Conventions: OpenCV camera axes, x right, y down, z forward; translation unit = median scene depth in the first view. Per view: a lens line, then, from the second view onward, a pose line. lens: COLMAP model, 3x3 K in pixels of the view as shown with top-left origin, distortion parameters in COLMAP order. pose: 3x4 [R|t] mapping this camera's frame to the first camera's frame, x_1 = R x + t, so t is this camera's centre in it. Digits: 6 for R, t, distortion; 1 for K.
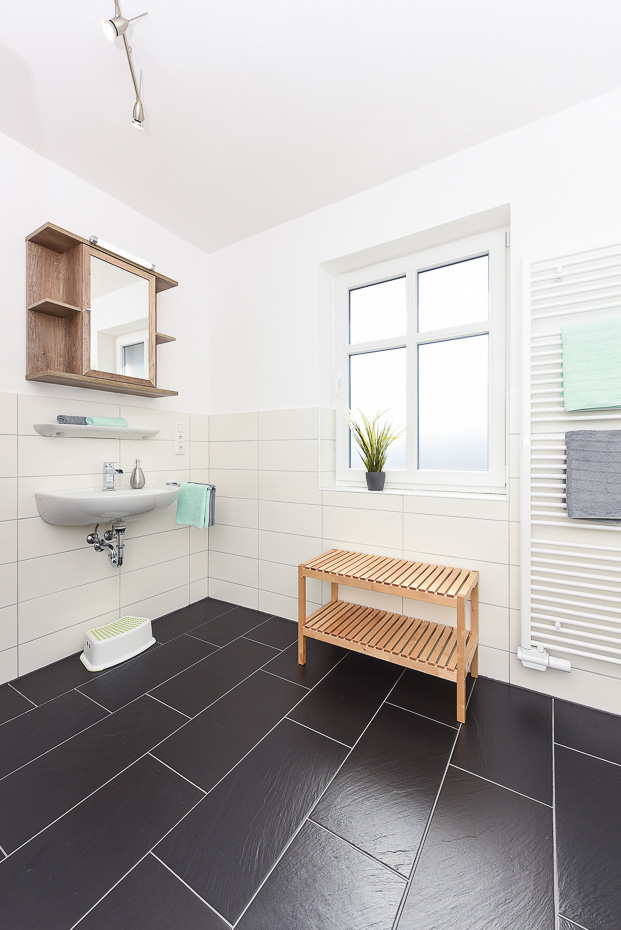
lens RADIAL K [[376.3, 0, 310.5], [0, 376.3, 457.9], [0, 0, 1]] dist [0.000030, -0.000957]
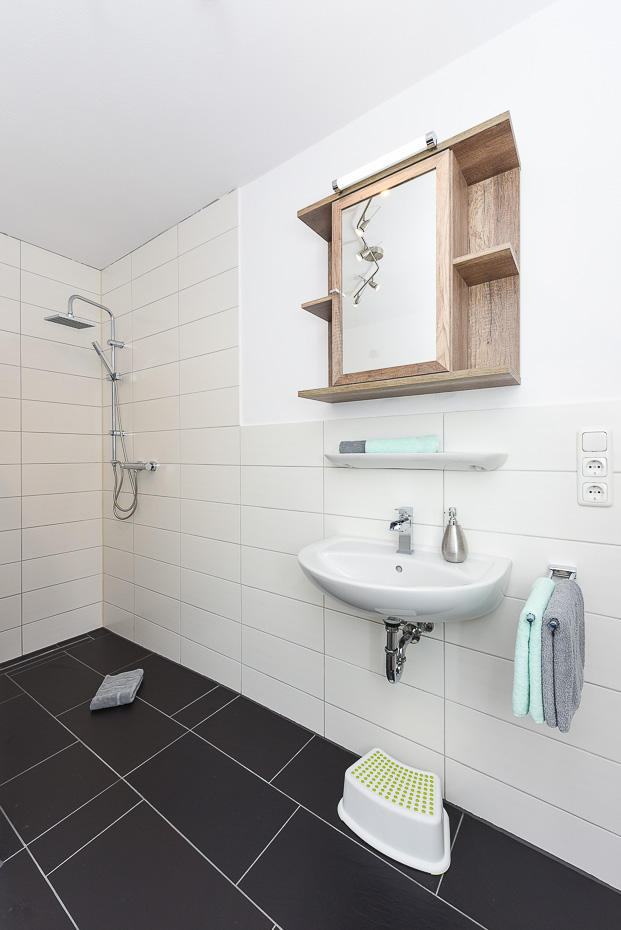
lens RADIAL K [[376.3, 0, 307.8], [0, 376.3, 455.7], [0, 0, 1]] dist [0.000030, -0.000957]
pose [[-0.063484, 0.002402, -0.997980, 0.103971], [-0.009368, 0.999952, 0.003002, -0.077072], [0.997939, 0.009539, -0.063459, 0.876712]]
